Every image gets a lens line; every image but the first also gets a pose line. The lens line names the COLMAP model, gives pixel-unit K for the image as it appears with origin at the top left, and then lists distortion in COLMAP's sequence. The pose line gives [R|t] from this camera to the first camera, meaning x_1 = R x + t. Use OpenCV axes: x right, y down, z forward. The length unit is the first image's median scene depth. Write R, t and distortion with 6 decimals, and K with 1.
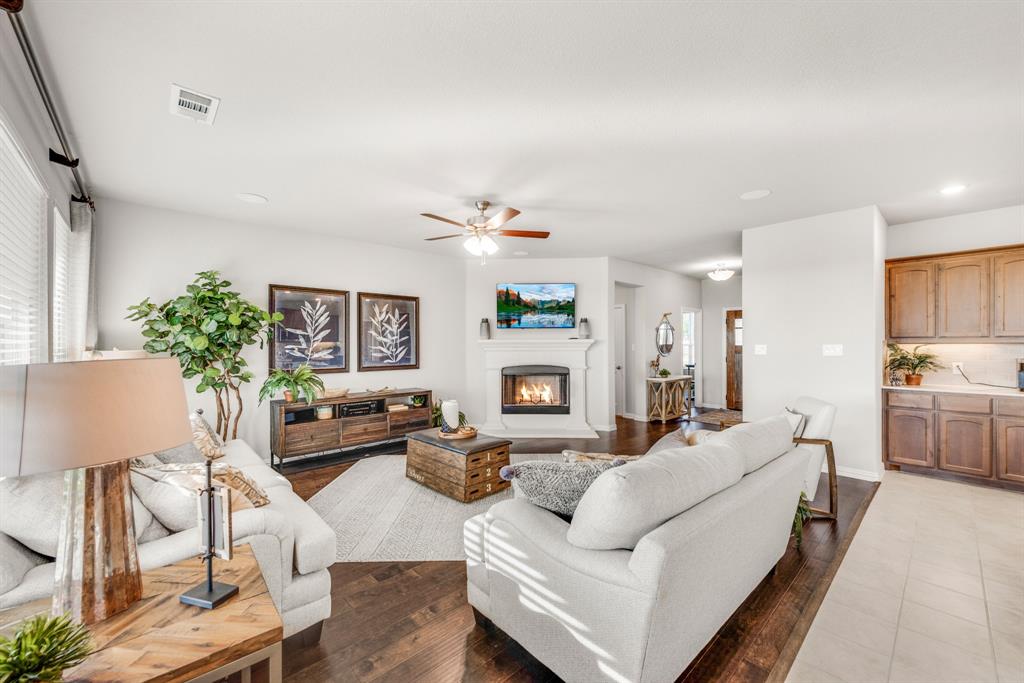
lens RADIAL K [[400.3, 0, 510.5], [0, 400.3, 347.8], [0, 0, 1]] dist [0.014157, -0.002099]
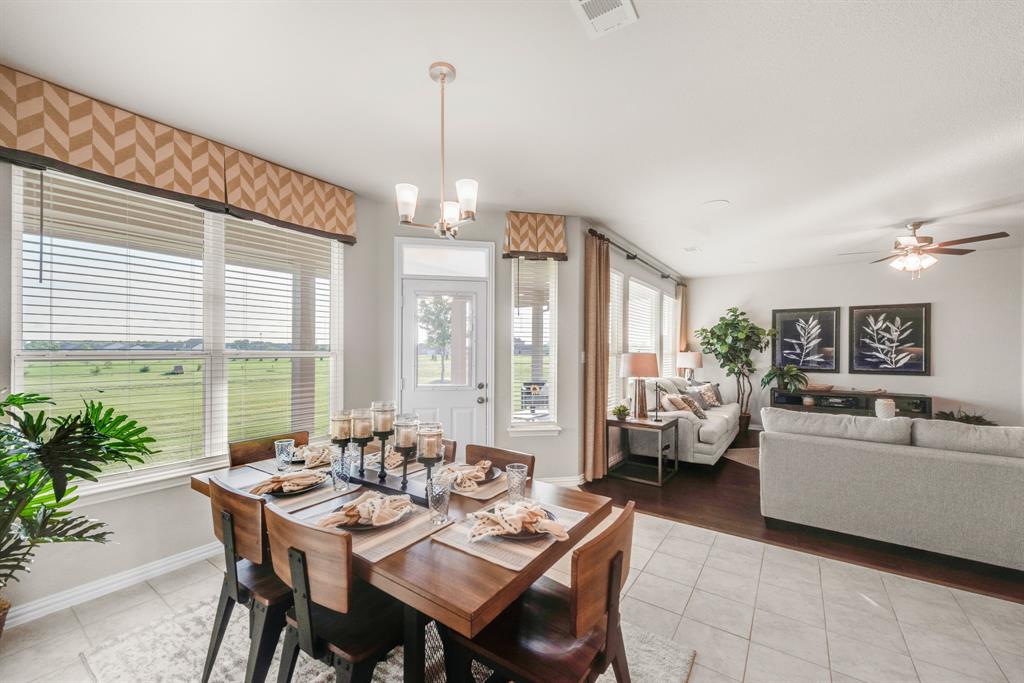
lens RADIAL K [[400.3, 0, 512.7], [0, 400.3, 349.4], [0, 0, 1]] dist [0.014157, -0.002099]
pose [[0.217471, 0.005215, -0.976053, 0.592184], [-0.012563, 0.999918, 0.002544, -0.001925], [0.975986, 0.011709, 0.217518, -0.245762]]
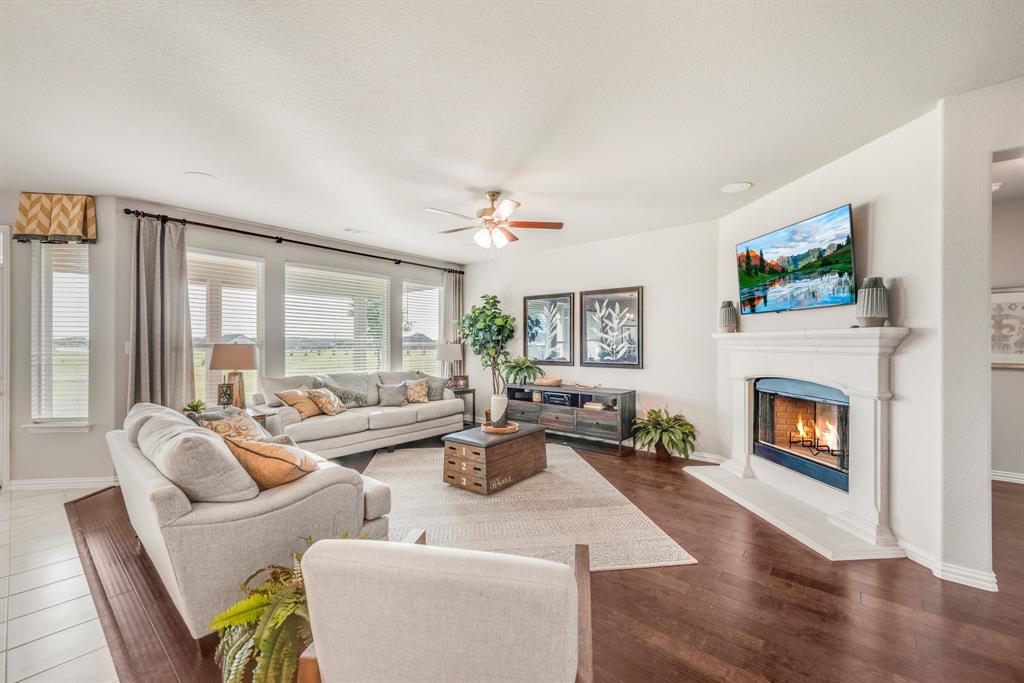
lens RADIAL K [[415.0, 0, 508.3], [0, 415.0, 345.4], [0, 0, 1]] dist [0.012887, -0.003037]
pose [[0.132809, 0.009319, -0.991098, 0.705770], [-0.008942, 0.999926, 0.008204, -0.003812], [0.991101, 0.007773, 0.132883, 0.683324]]
